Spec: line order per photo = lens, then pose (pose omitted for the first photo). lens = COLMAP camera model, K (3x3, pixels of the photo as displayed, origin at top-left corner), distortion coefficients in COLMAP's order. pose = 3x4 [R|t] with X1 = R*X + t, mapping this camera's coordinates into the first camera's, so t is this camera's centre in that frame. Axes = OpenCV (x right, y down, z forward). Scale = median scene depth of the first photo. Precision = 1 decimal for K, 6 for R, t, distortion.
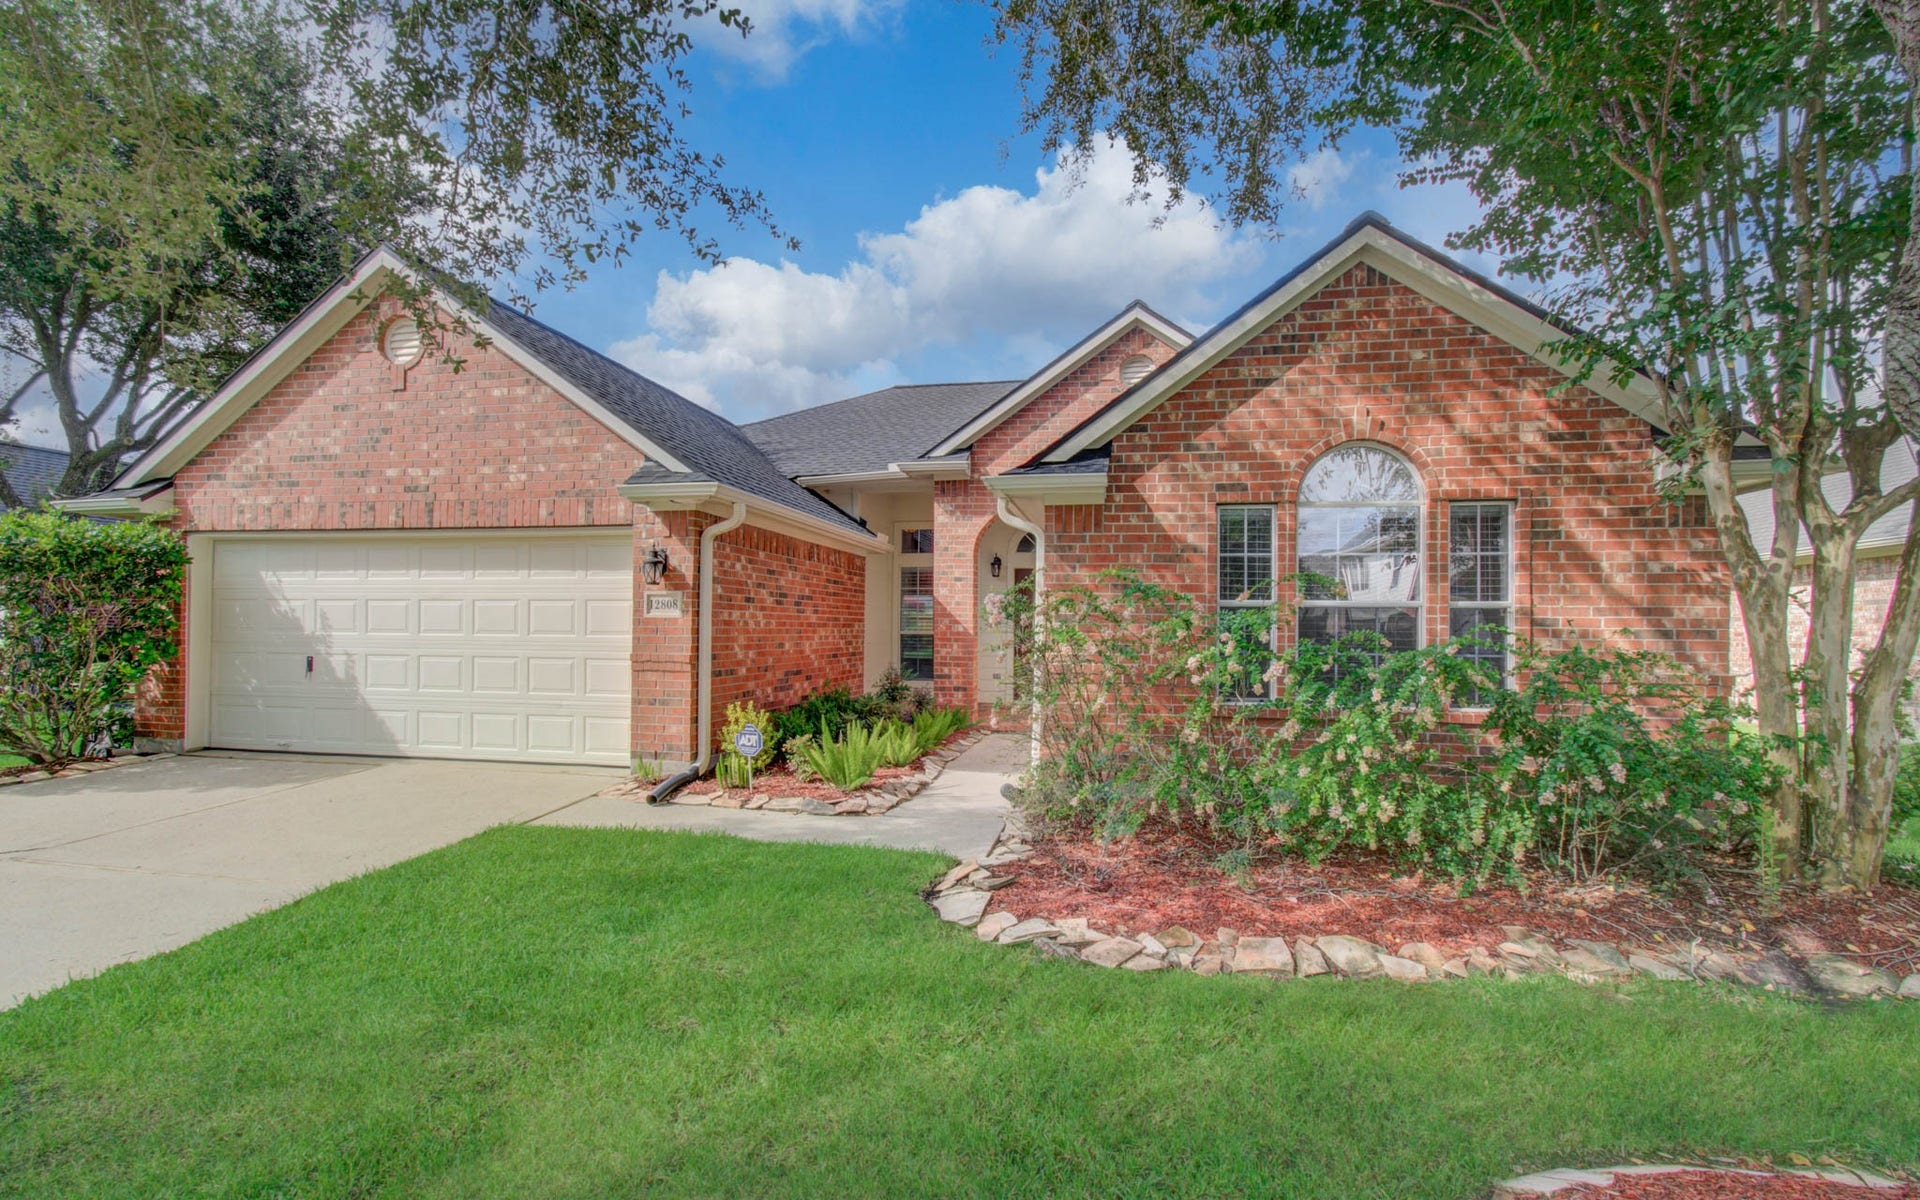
lens RADIAL K [[870.5, 0, 948.6], [0, 870.5, 601.6], [0, 0, 1]] dist [-0.016678, 0.001710]
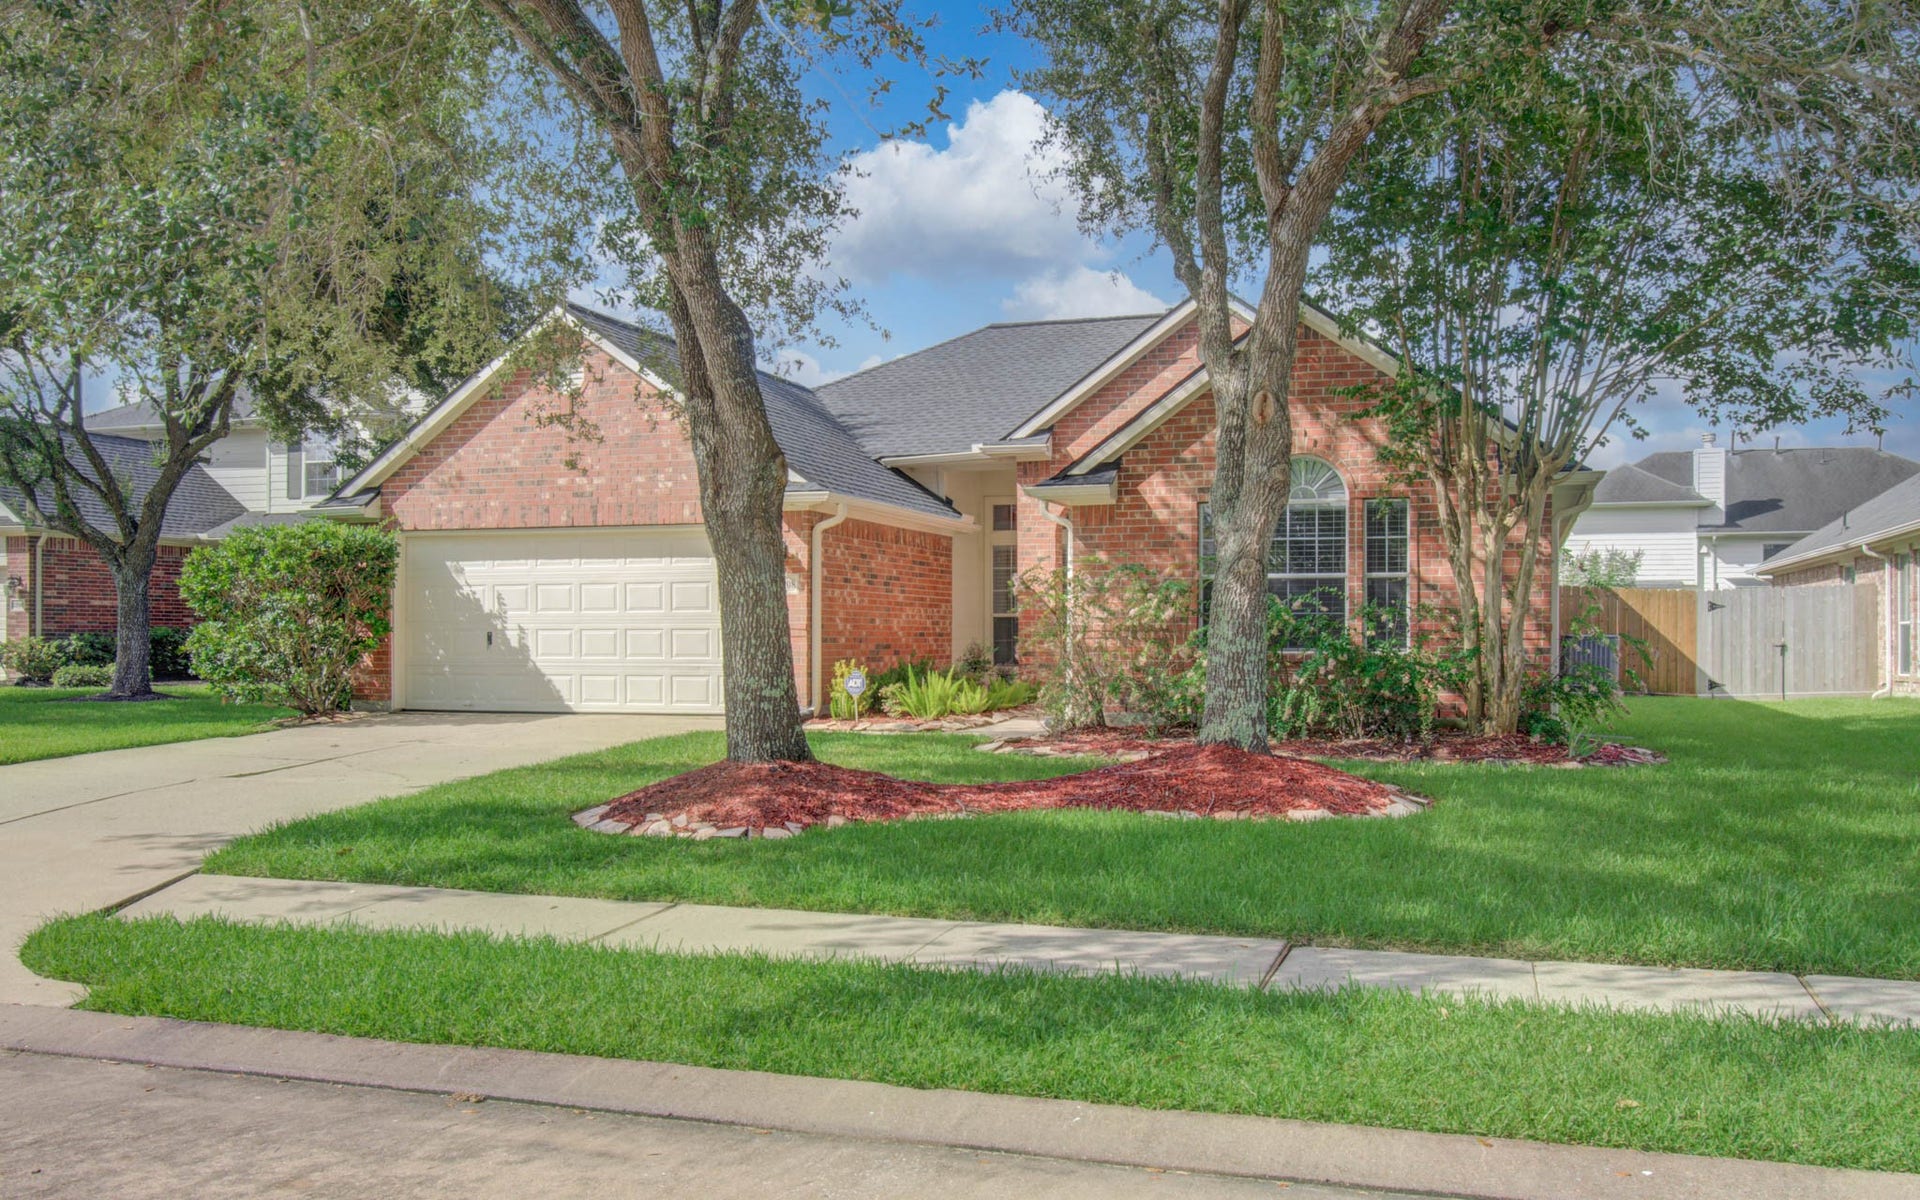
lens RADIAL K [[1736.4, 0, 949.0], [0, 1736.4, 580.2], [0, 0, 1]] dist [-0.152155, -0.010247]
pose [[0.992223, -0.013887, -0.123698, 0.227189], [0.013239, 0.999894, -0.006066, 0.015714], [0.123769, 0.004381, 0.992301, -1.500568]]
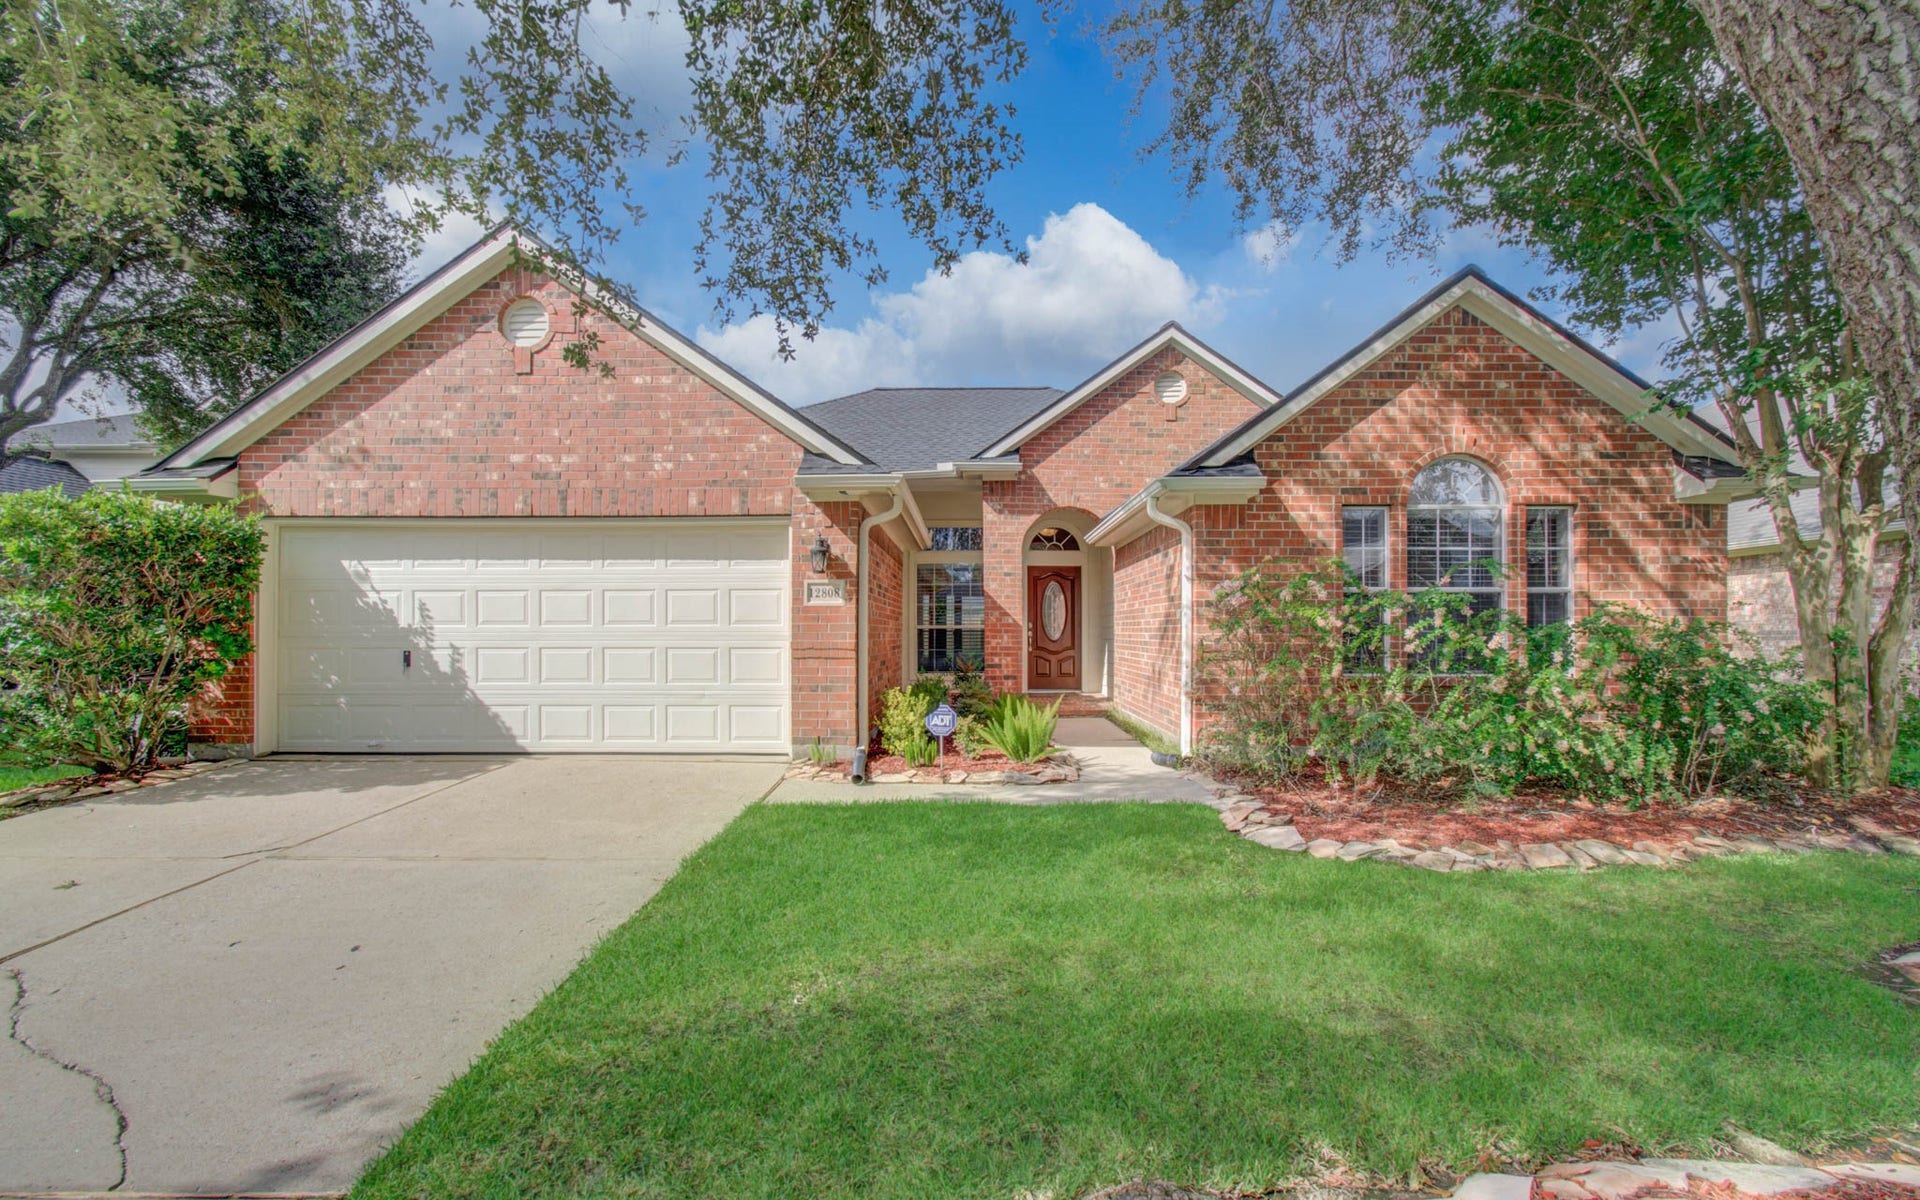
lens RADIAL K [[870.5, 0, 948.9], [0, 870.5, 607.0], [0, 0, 1]] dist [-0.016678, 0.001710]
pose [[0.982678, -0.004313, 0.185269, -0.380297], [0.004248, 0.999991, 0.000747, 0.019631], [-0.185270, 0.000053, 0.982688, -0.043213]]
